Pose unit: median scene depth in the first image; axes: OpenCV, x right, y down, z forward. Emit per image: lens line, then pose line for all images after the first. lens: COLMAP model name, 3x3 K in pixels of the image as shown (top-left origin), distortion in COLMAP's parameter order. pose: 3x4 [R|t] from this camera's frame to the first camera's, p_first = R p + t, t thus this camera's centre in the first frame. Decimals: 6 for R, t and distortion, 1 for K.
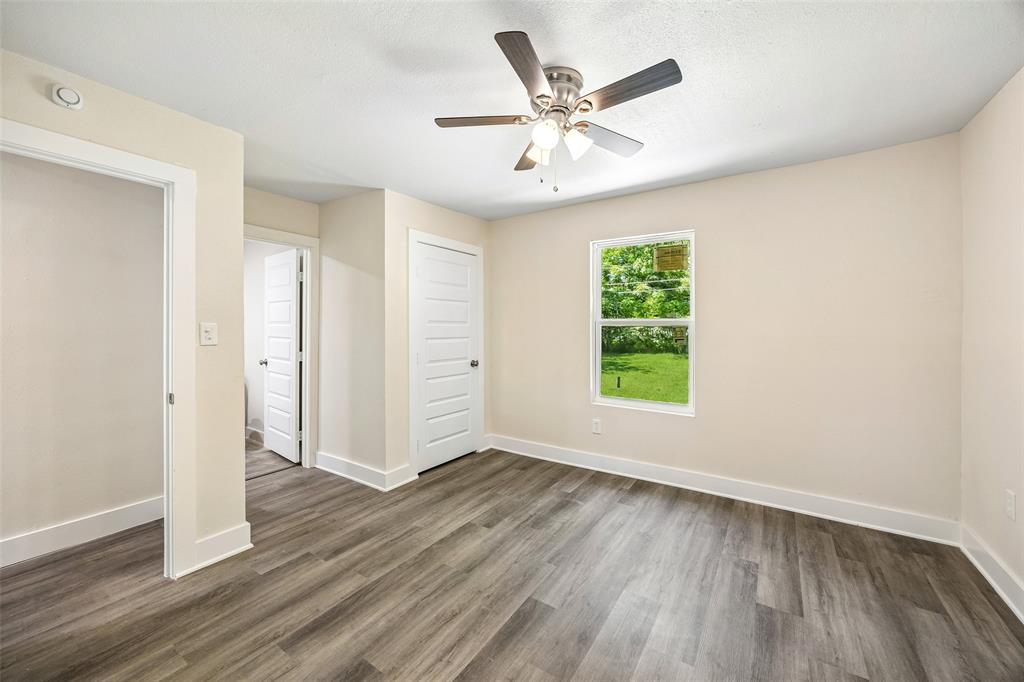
lens RADIAL K [[396.6, 0, 511.9], [0, 396.6, 337.1], [0, 0, 1]] dist [-0.000360, -0.000101]
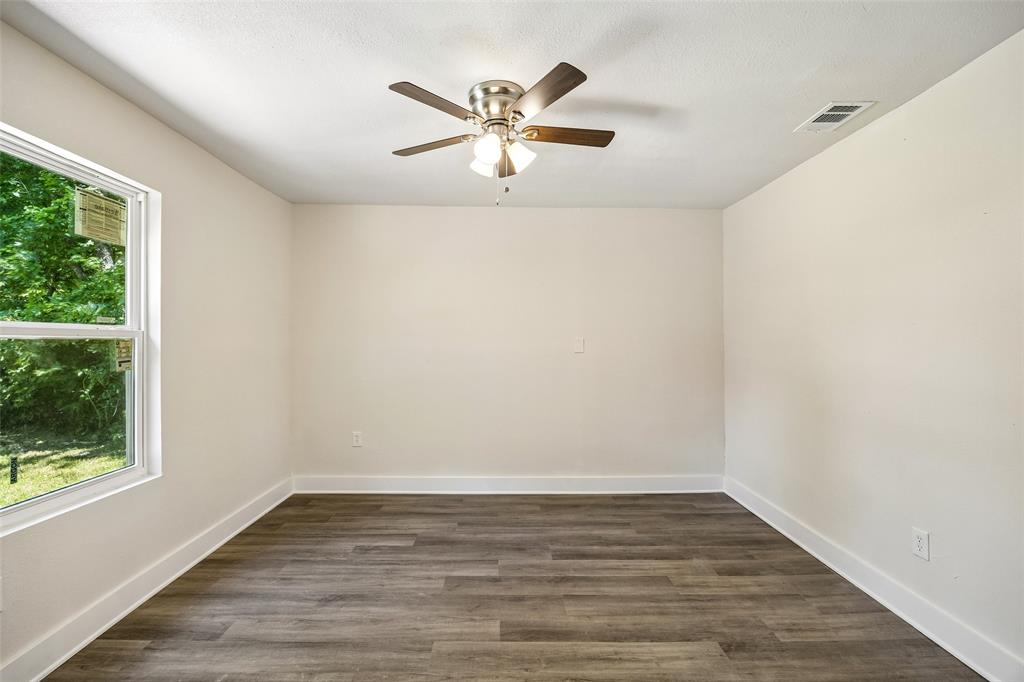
lens RADIAL K [[453.8, 0, 512.0], [0, 453.8, 341.0], [0, 0, 1]] dist [-0.013799, 0.000436]
pose [[-0.570875, -0.005876, 0.821016, -0.622320], [0.018483, 0.999629, 0.020006, -0.036882], [-0.820829, 0.026596, -0.570554, 1.189142]]
